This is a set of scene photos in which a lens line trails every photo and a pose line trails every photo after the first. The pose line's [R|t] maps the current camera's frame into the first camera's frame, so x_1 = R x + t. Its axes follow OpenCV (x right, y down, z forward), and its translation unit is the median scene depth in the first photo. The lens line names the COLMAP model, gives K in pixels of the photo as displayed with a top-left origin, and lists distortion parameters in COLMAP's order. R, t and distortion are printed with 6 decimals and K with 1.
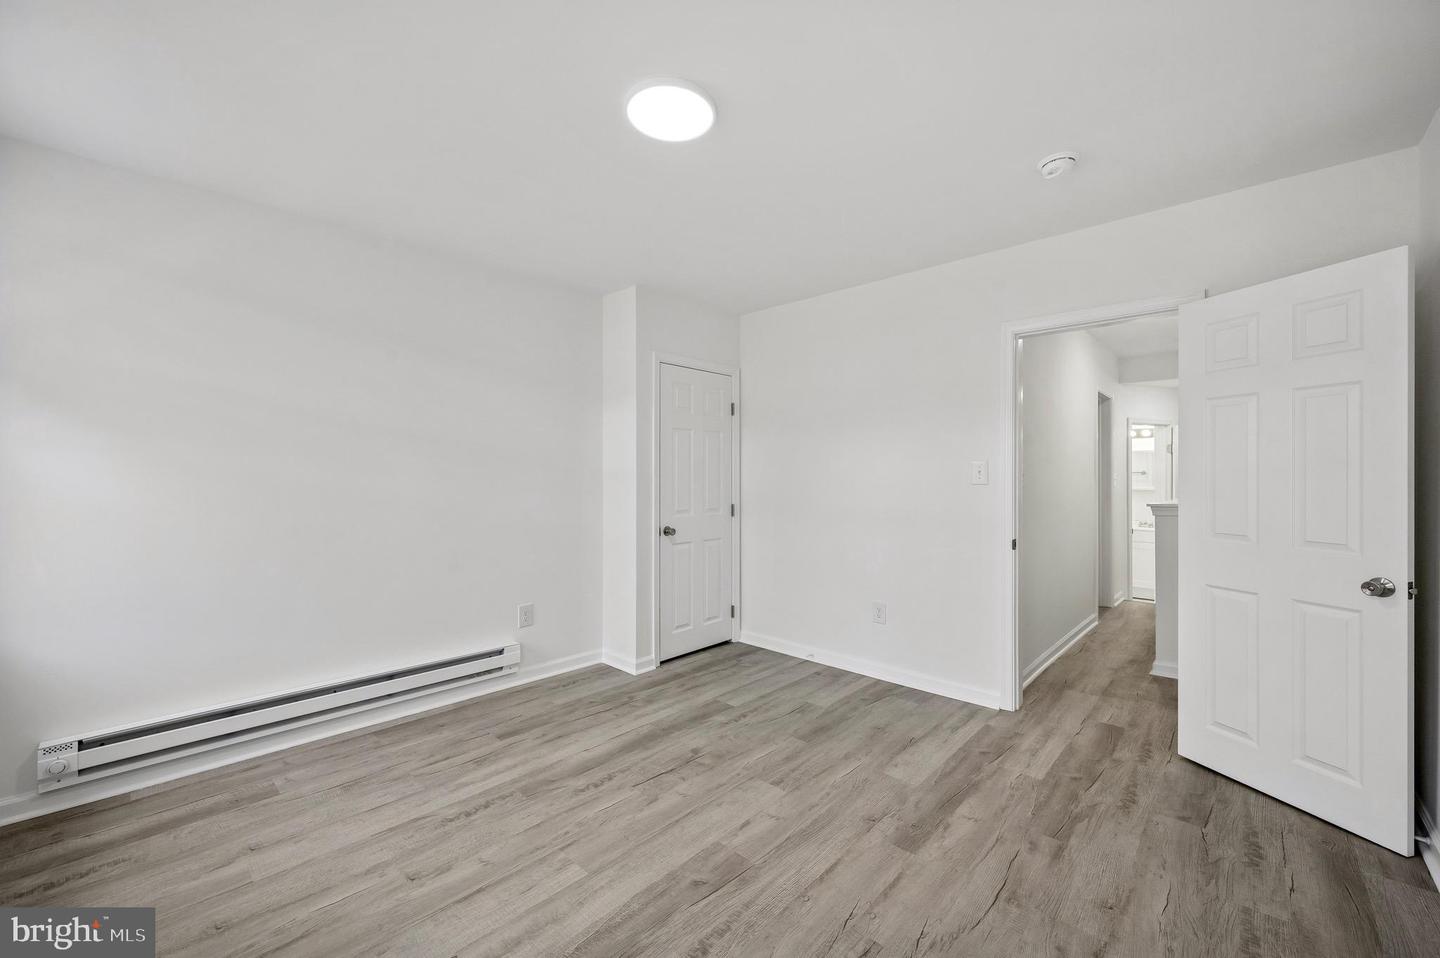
lens RADIAL K [[563.6, 0, 724.2], [0, 563.6, 476.1], [0, 0, 1]] dist [0.000681, 0.000116]
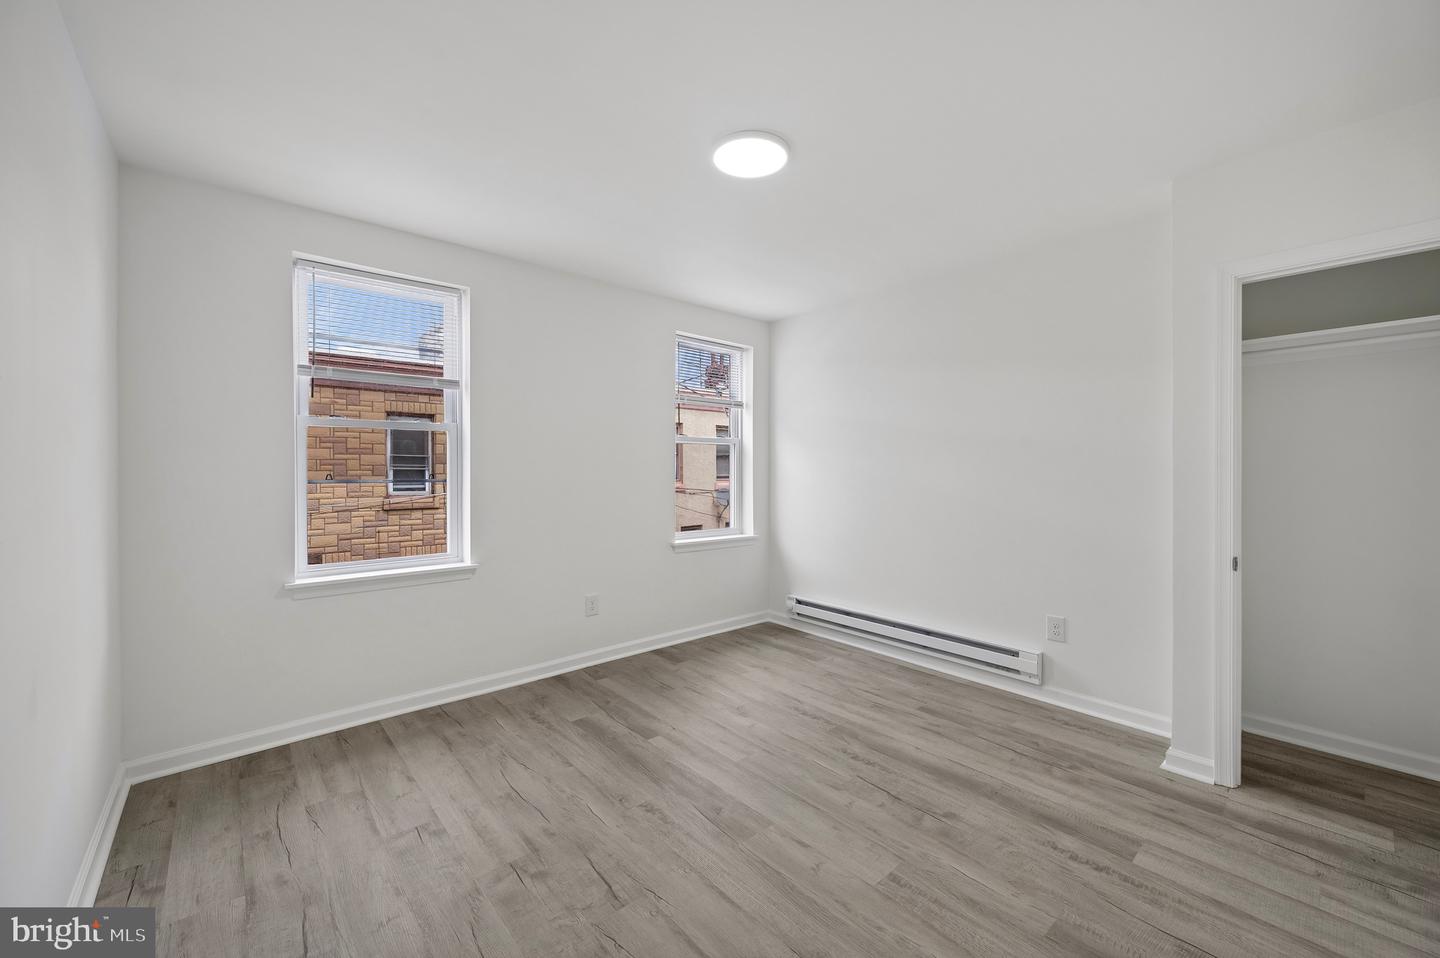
lens RADIAL K [[563.6, 0, 723.7], [0, 563.6, 474.4], [0, 0, 1]] dist [0.000681, 0.000116]
pose [[-0.087884, 0.005741, -0.996114, 0.736305], [-0.001259, 0.999982, 0.005875, 0.002243], [0.996130, 0.001770, -0.087875, 0.721136]]
